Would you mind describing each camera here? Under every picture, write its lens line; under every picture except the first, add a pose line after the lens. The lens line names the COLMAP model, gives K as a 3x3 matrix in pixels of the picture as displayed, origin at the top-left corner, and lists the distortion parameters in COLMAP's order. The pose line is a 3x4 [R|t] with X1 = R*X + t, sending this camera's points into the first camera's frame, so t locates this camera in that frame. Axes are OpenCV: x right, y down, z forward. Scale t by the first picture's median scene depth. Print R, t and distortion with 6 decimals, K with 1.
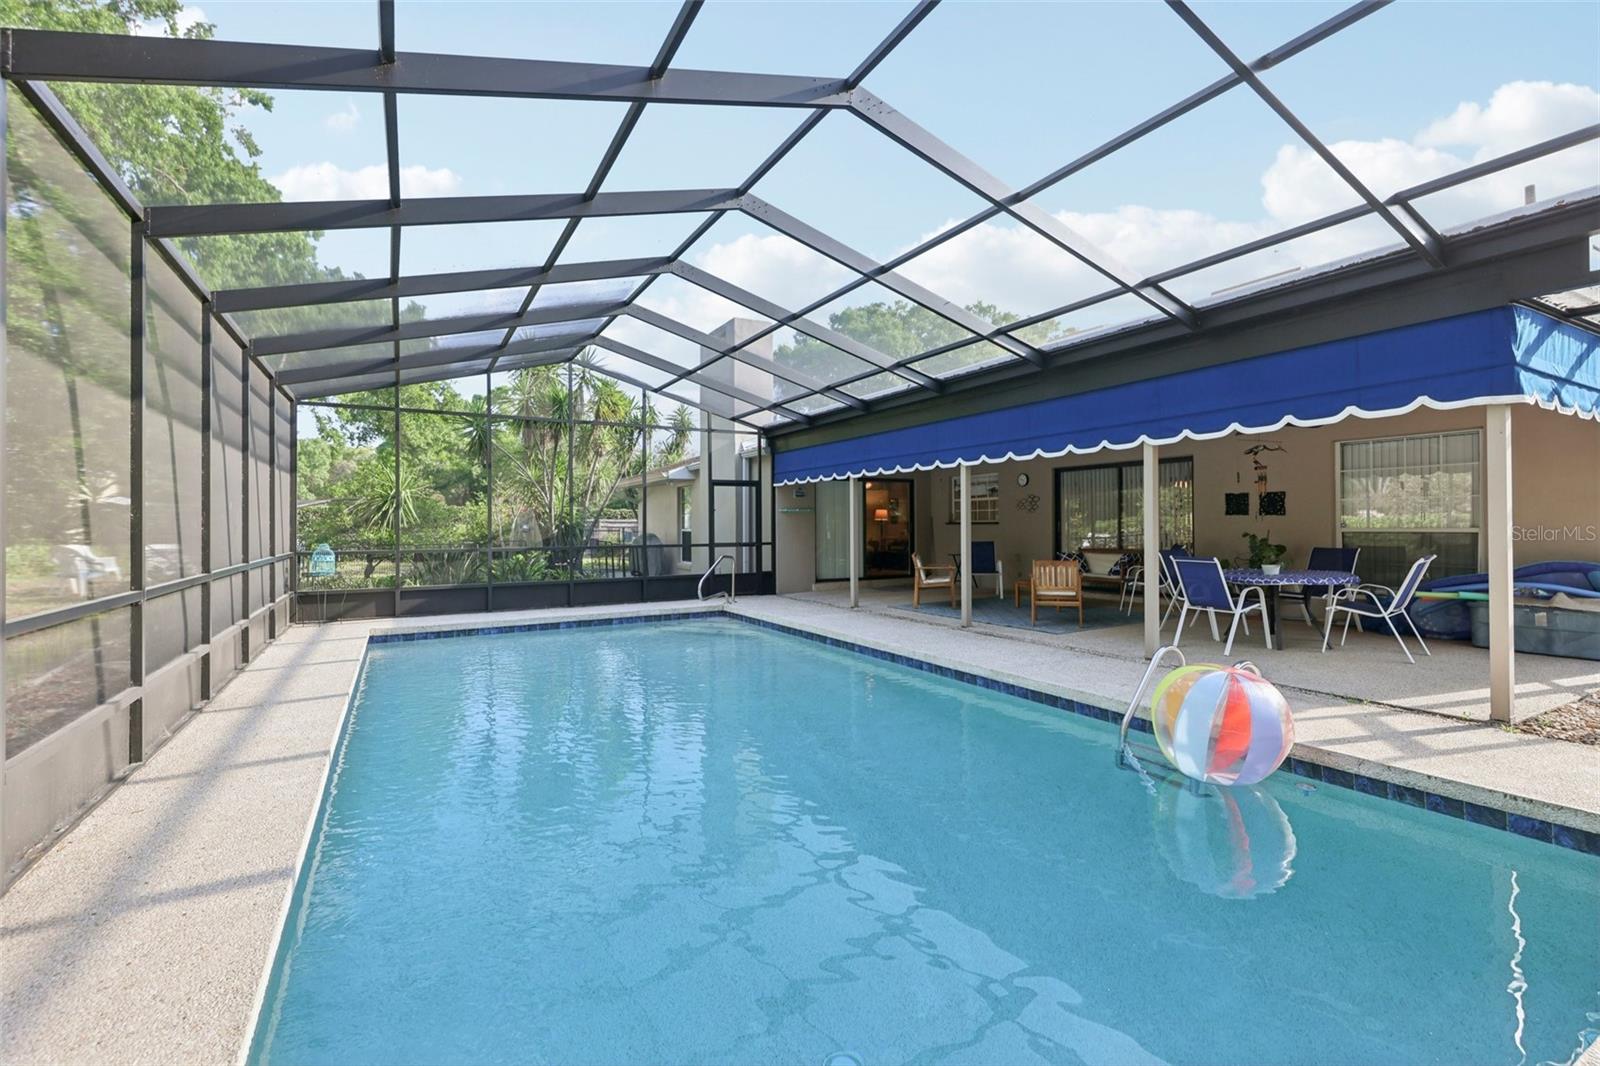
lens RADIAL K [[717.0, 0, 794.2], [0, 717.0, 528.2], [0, 0, 1]] dist [-0.000736, -0.000029]
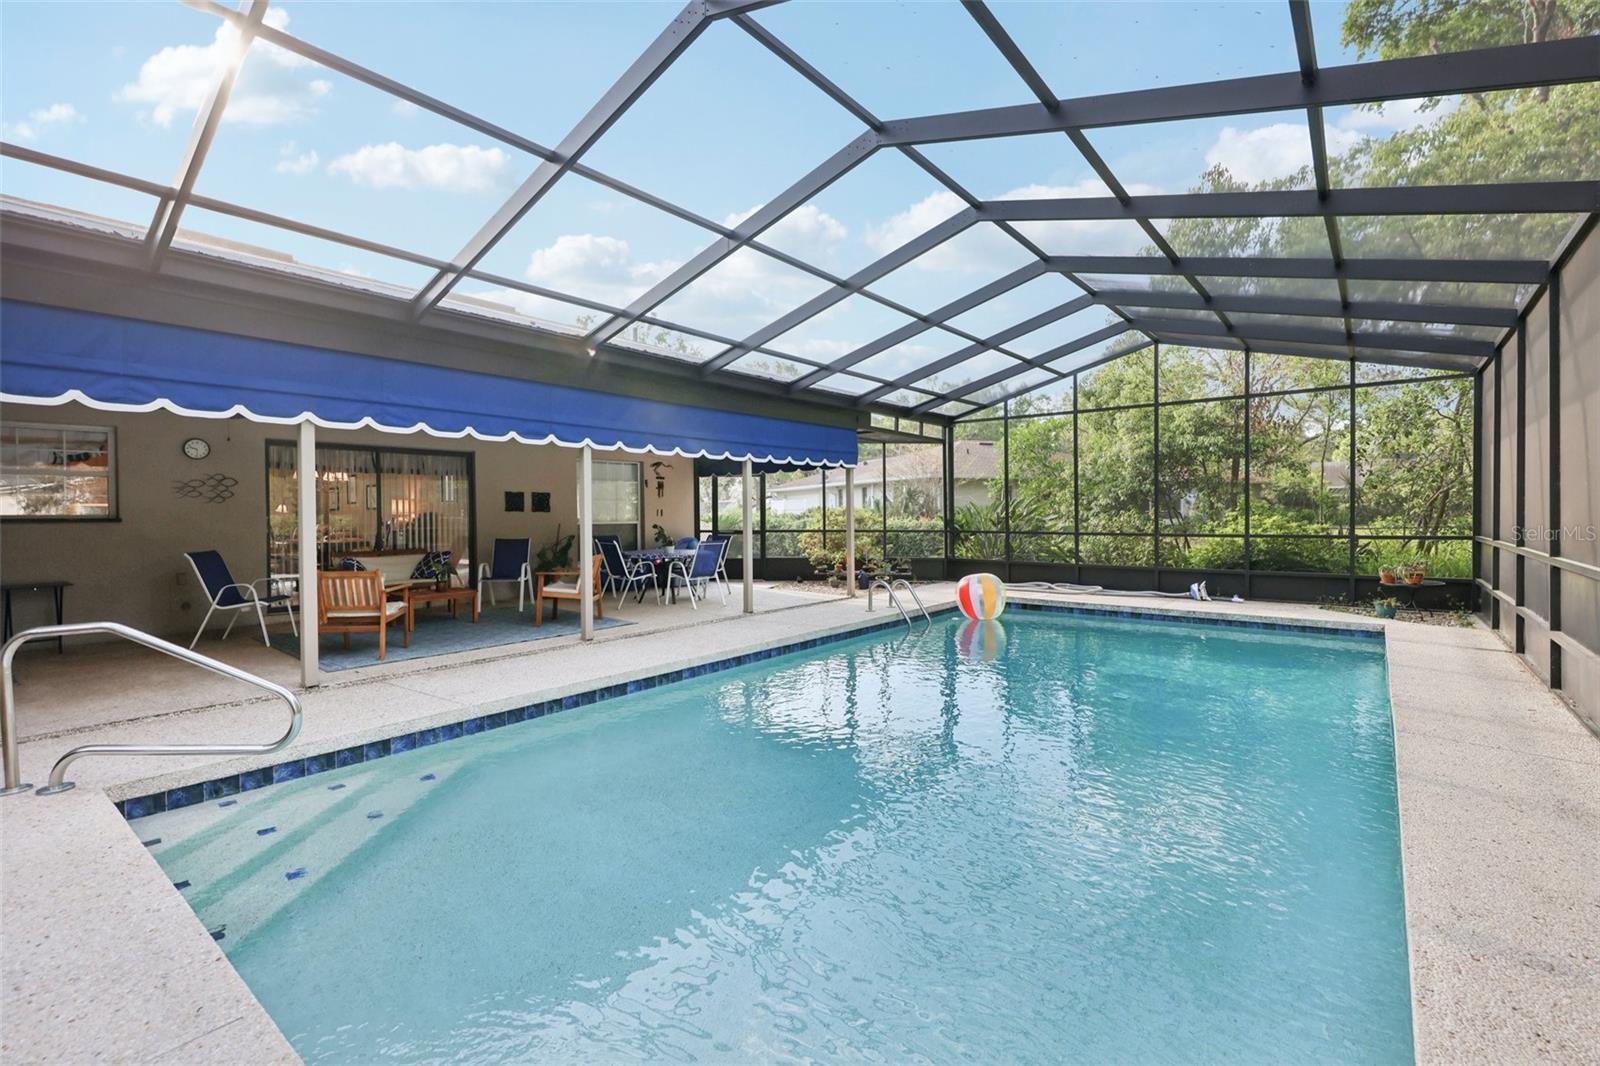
lens RADIAL K [[717.0, 0, 794.5], [0, 717.0, 524.4], [0, 0, 1]] dist [-0.000736, -0.000029]
pose [[-0.374293, -0.001971, 0.927308, -0.598910], [0.015014, 0.999854, 0.008185, -0.000531], [-0.927189, 0.016986, -0.374209, 1.025700]]
